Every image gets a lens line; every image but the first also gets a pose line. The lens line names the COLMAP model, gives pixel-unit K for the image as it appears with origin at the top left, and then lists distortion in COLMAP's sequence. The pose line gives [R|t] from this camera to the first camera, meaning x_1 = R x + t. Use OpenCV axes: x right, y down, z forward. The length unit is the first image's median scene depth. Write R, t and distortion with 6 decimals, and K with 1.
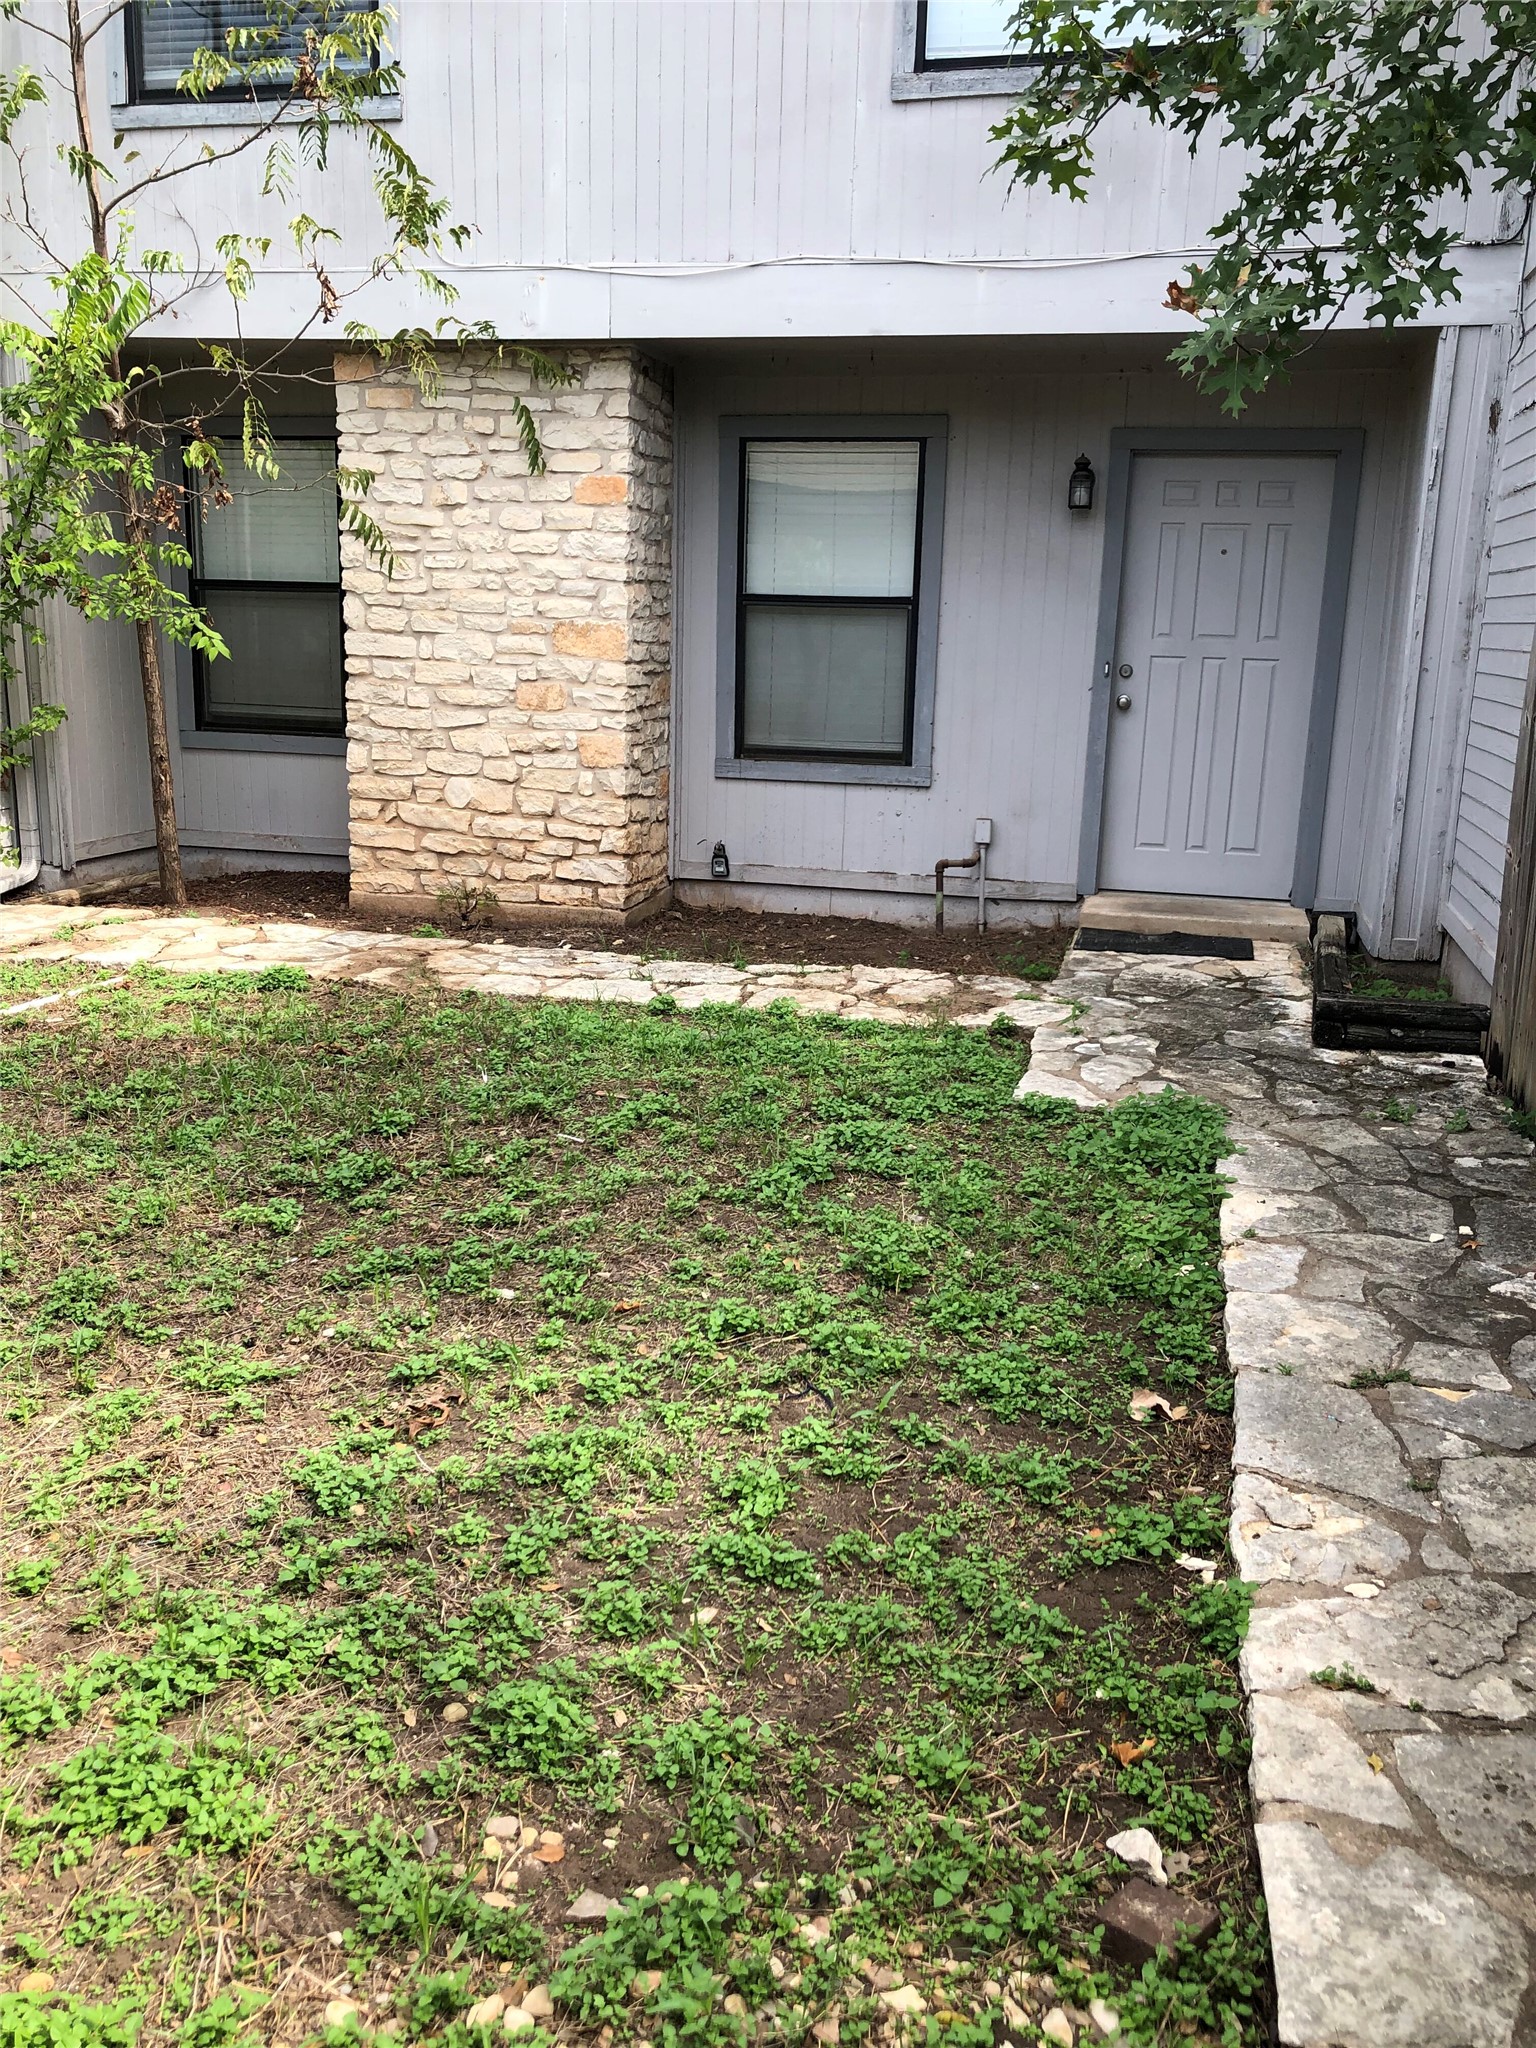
lens RADIAL K [[1731.9, 0, 768.0], [0, 1731.9, 1024.0], [0, 0, 1]] dist [0.229934, -0.427514]
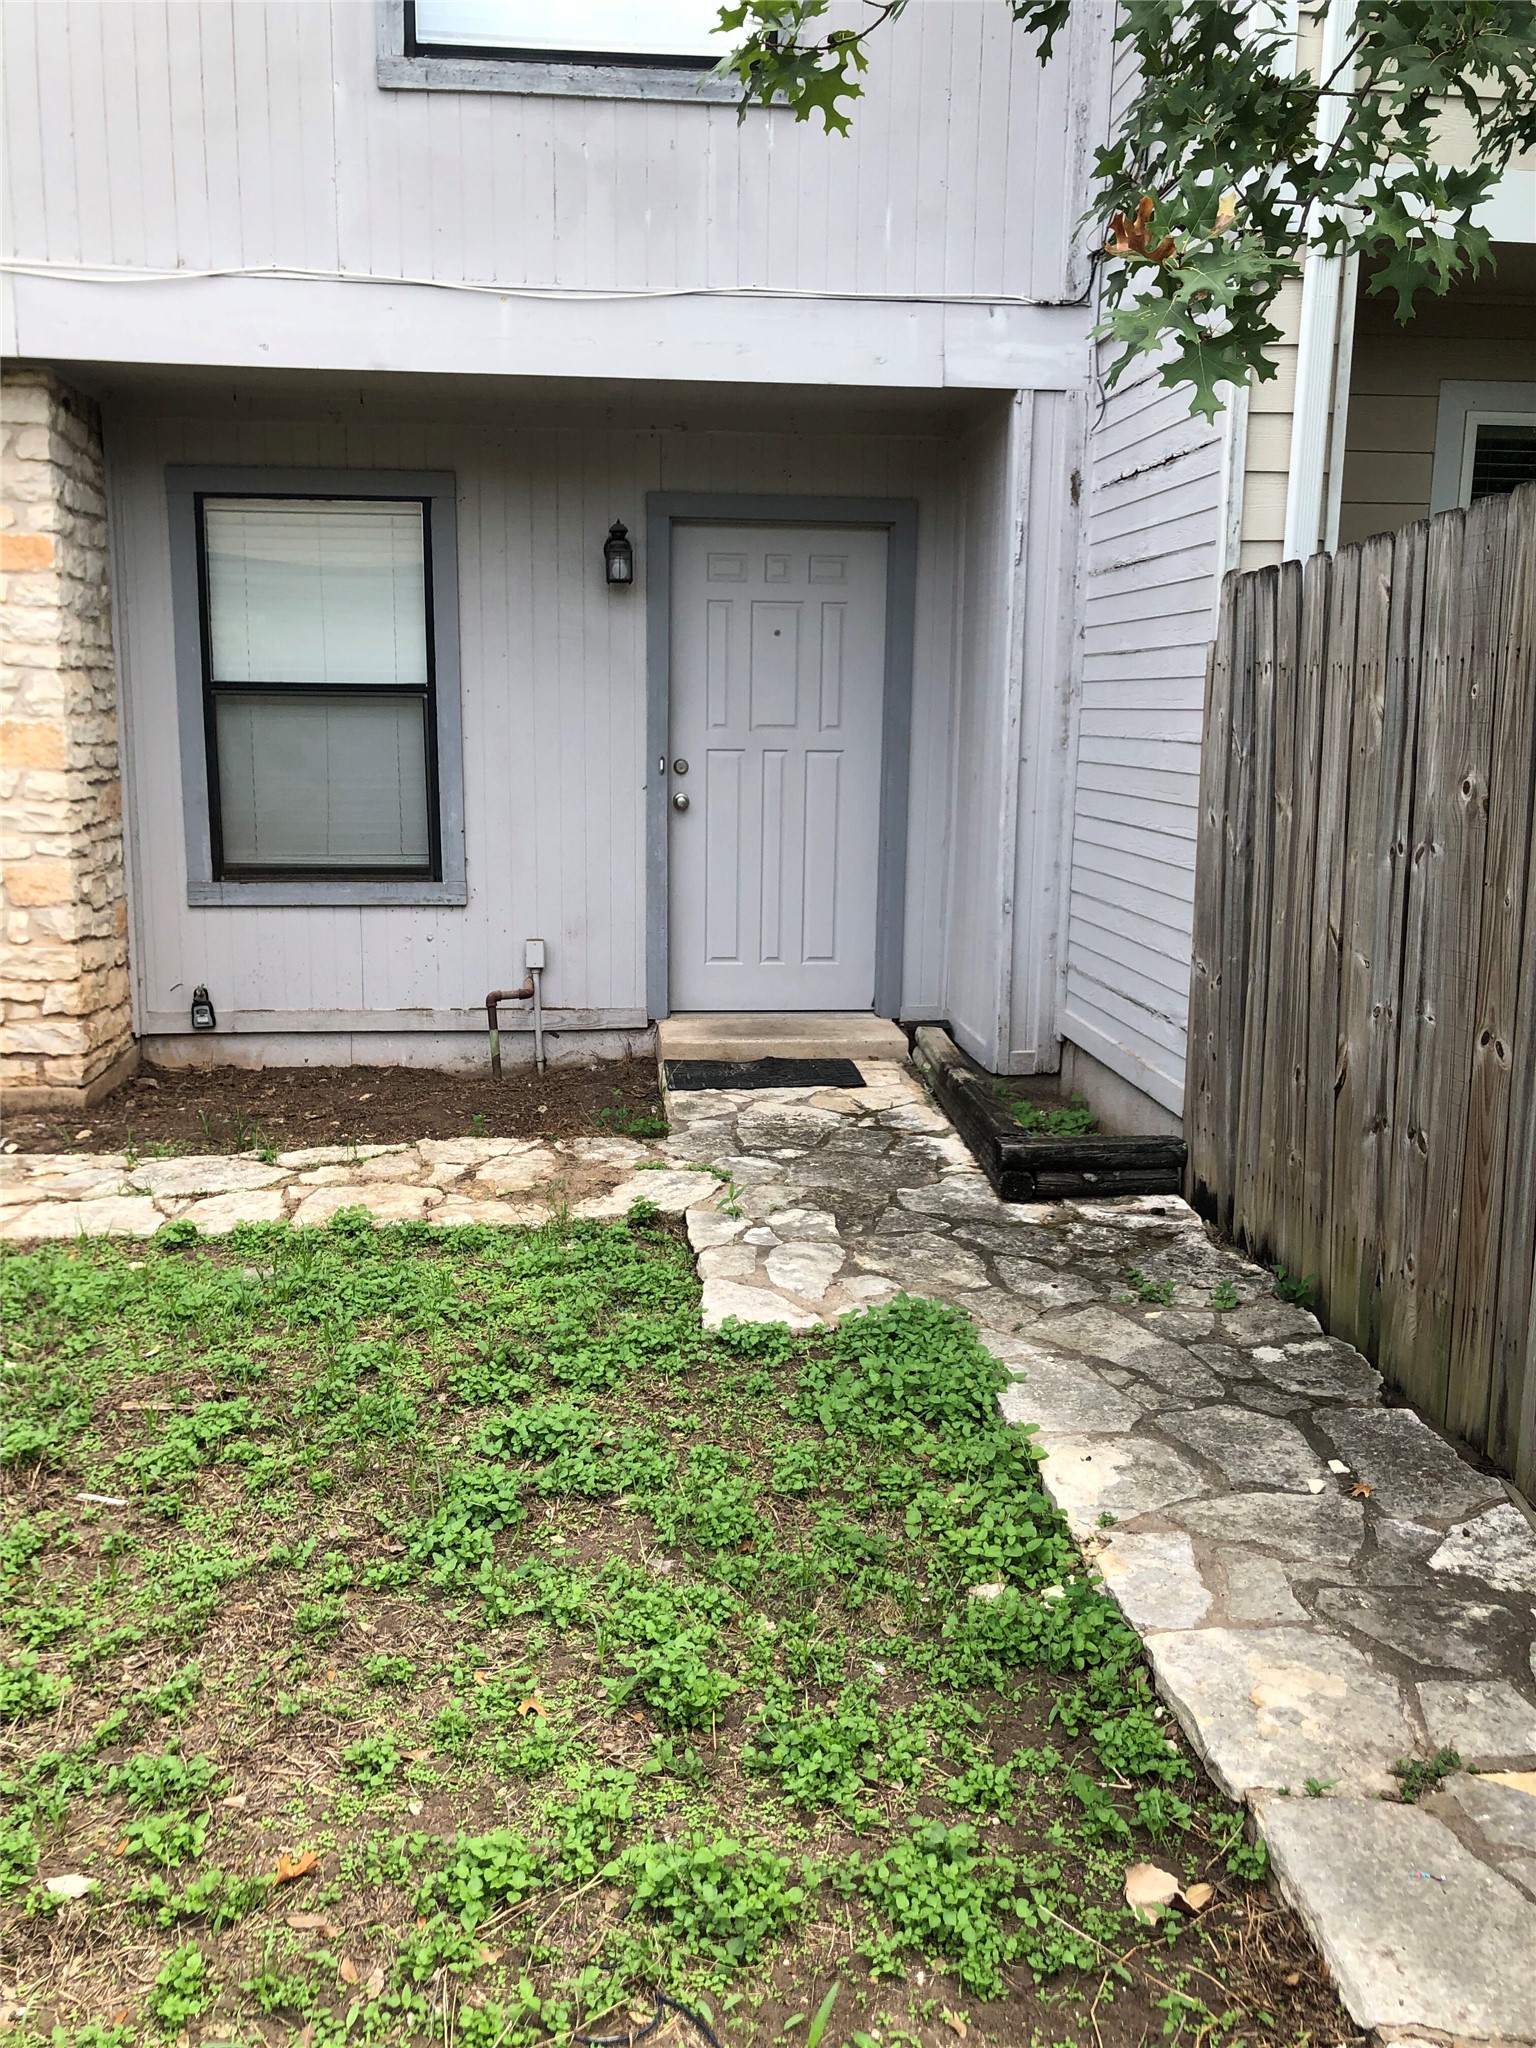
lens RADIAL K [[1704.5, 0, 740.6], [0, 1704.5, 1018.6], [0, 0, 1]] dist [0.078797, -0.142293]
pose [[0.943324, -0.080265, 0.322022, -0.061392], [0.093445, 0.995294, -0.025655, -0.058857], [-0.318447, 0.054292, 0.946385, 0.225551]]
